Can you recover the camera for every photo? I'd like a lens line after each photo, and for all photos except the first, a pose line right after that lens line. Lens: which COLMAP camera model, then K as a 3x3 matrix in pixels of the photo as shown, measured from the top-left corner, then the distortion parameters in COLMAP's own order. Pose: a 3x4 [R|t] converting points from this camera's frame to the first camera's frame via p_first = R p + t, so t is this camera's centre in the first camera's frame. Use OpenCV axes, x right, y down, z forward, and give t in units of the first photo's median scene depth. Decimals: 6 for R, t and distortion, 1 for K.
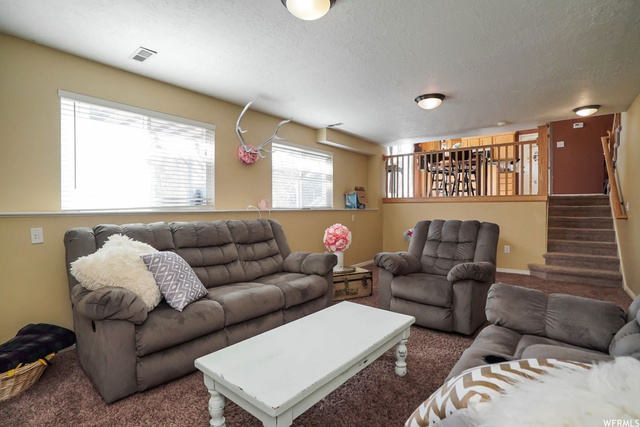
lens RADIAL K [[312.5, 0, 319.8], [0, 312.5, 212.4], [0, 0, 1]] dist [-0.020534, 0.001453]
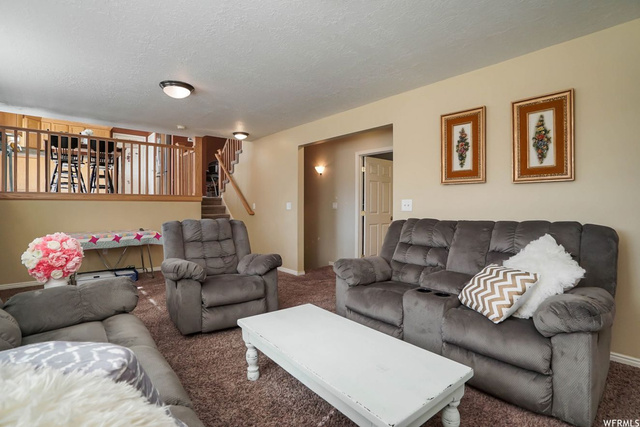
lens RADIAL K [[312.5, 0, 319.6], [0, 312.5, 211.6], [0, 0, 1]] dist [-0.020534, 0.001453]
pose [[0.219396, -0.012860, 0.975551, -0.253656], [0.011798, 0.999875, 0.010527, -0.003475], [-0.975565, 0.009200, 0.219520, 0.226818]]
